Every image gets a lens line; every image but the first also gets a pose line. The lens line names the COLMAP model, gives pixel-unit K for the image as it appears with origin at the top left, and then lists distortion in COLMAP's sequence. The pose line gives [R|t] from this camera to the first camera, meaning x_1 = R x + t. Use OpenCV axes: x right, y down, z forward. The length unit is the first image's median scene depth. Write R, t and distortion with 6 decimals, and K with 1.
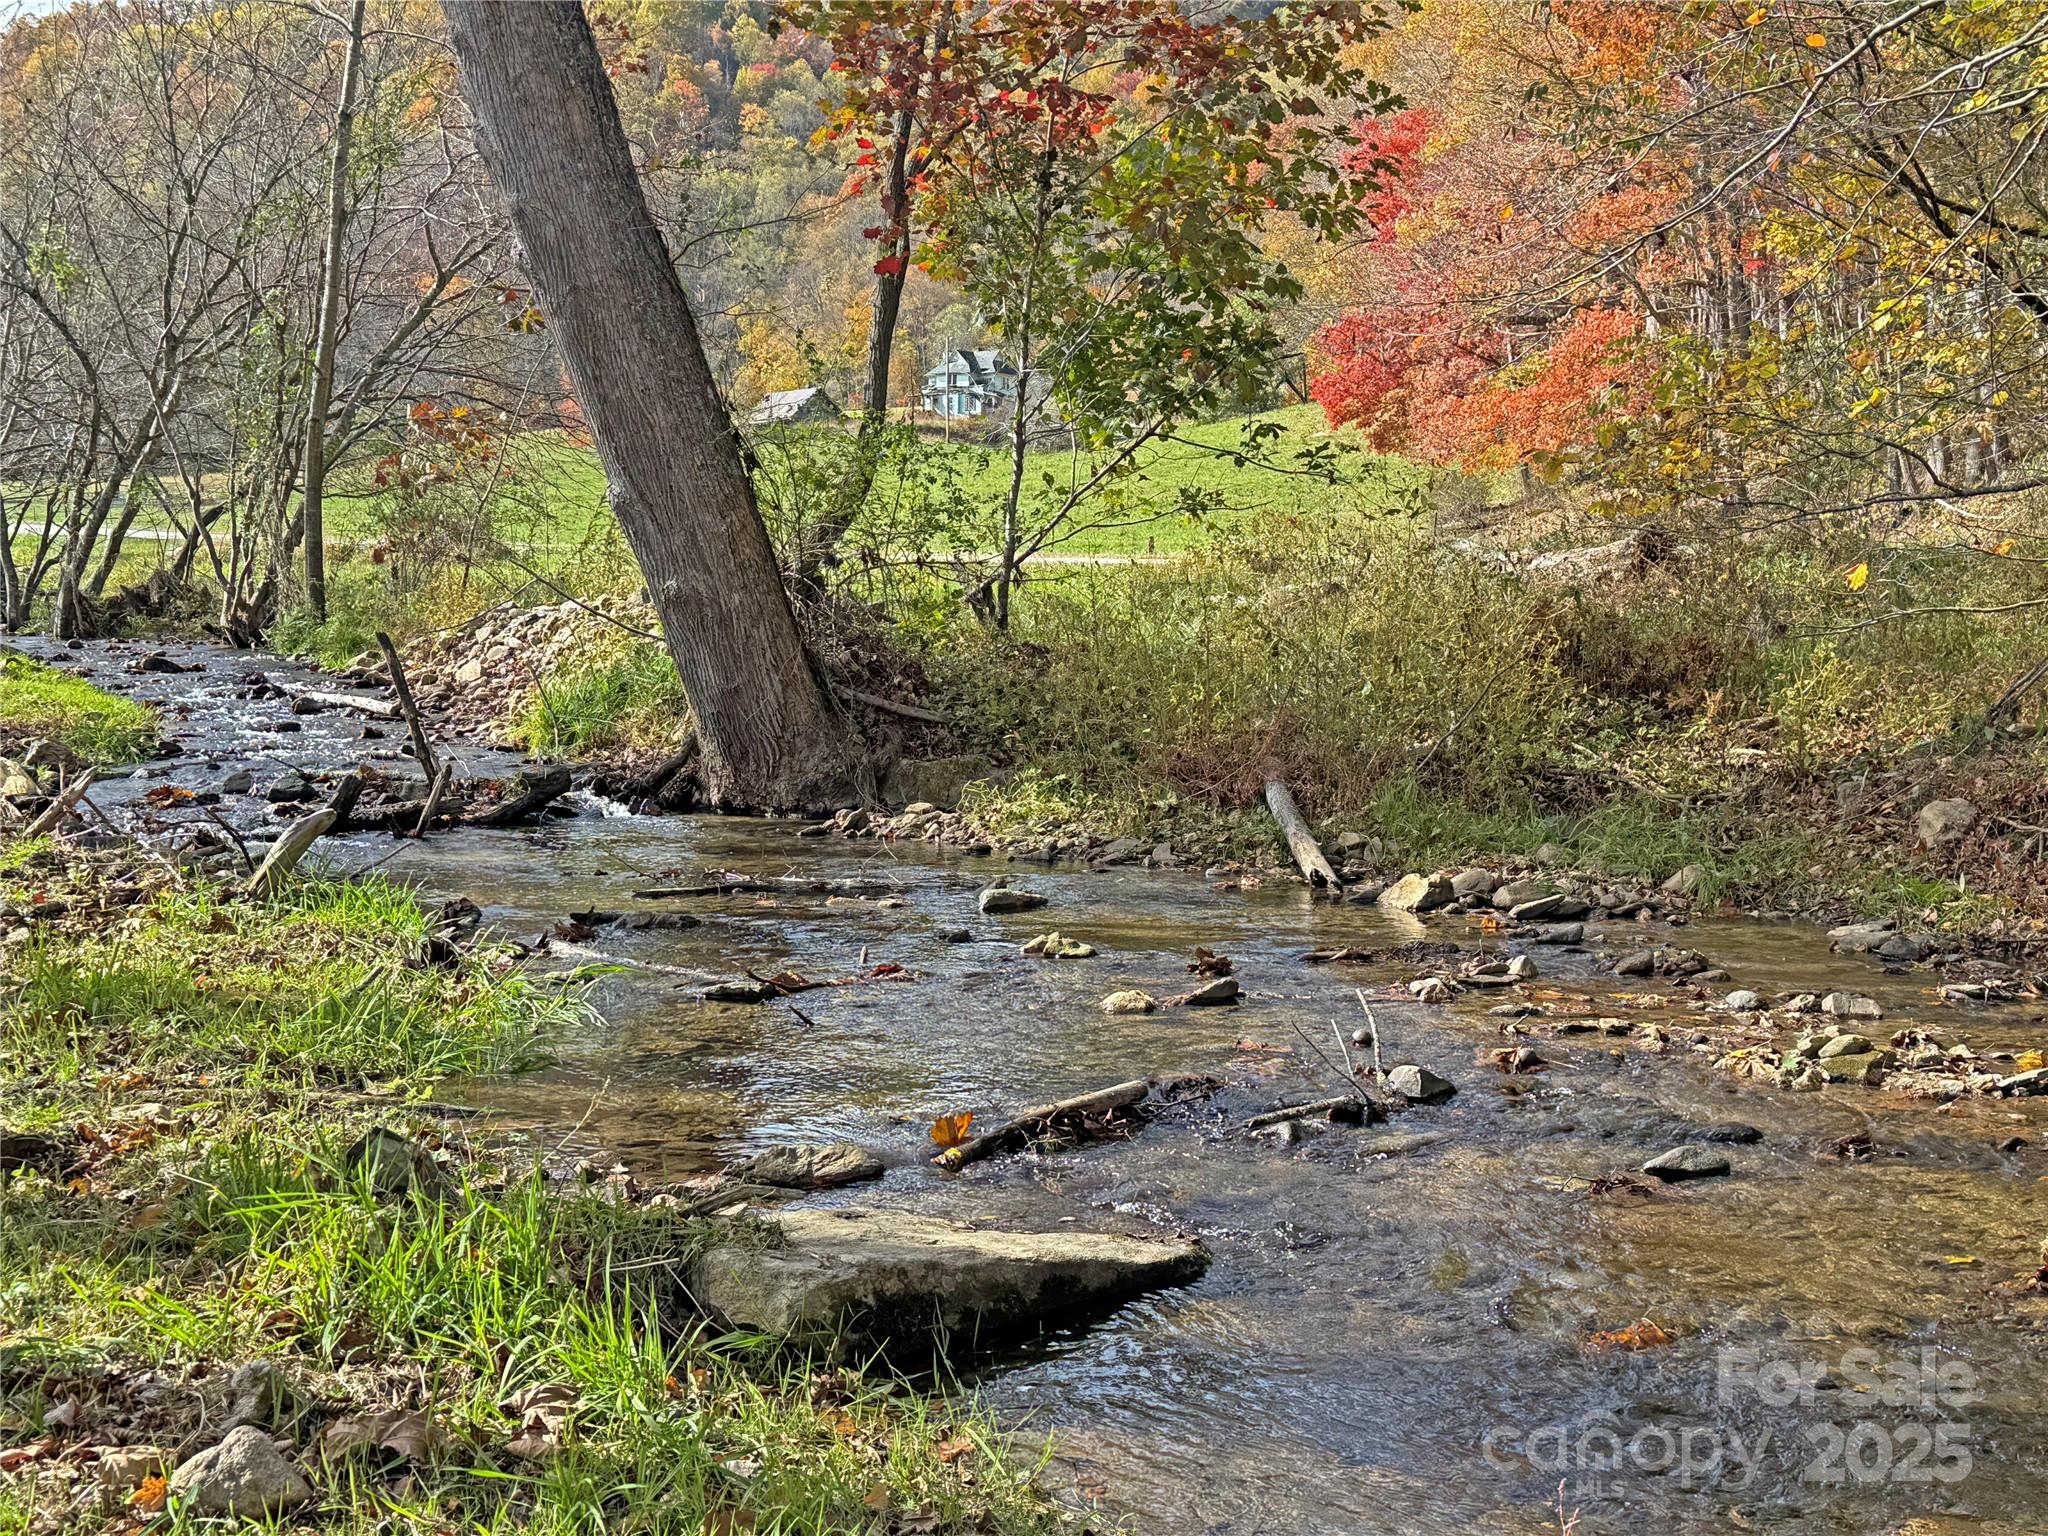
lens RADIAL K [[2540.6, 0, 1023.1], [0, 2540.6, 765.7], [0, 0, 1]] dist [0.203029, 0.000000]
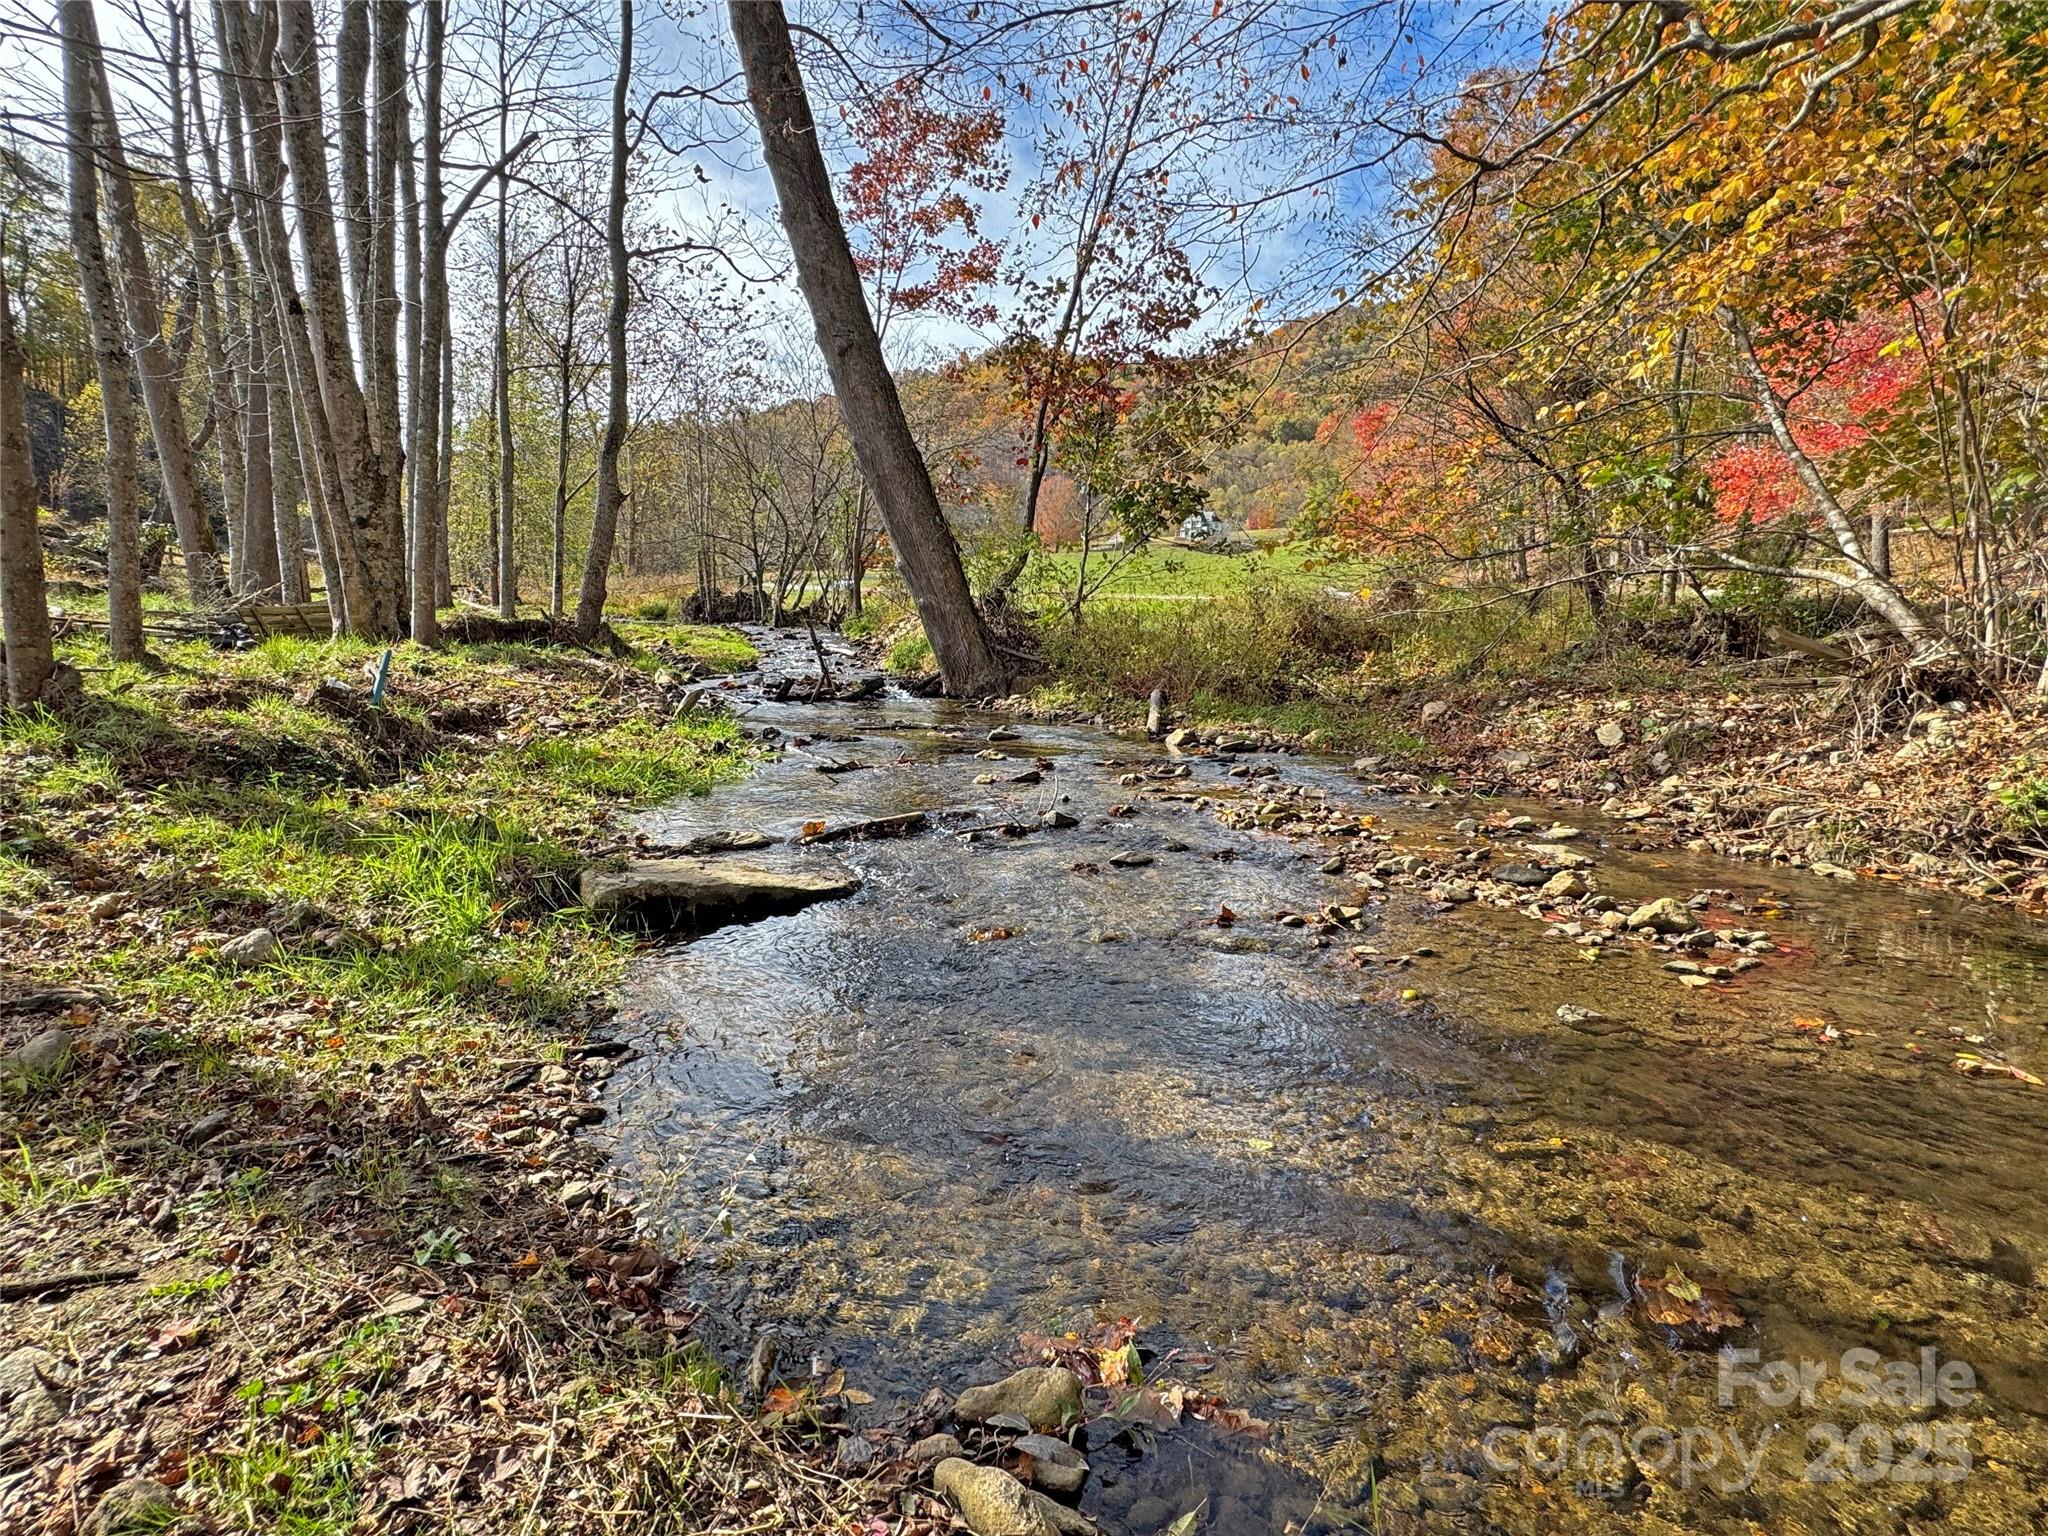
lens RADIAL K [[1023.2, 0, 1024.3], [0, 1023.2, 773.8], [0, 0, 1]] dist [0.002248, 0.000032]
pose [[0.971635, 0.039653, -0.233137, 0.191070], [-0.019627, 0.995963, 0.087598, 0.004388], [0.235669, -0.080537, 0.968490, 0.078435]]
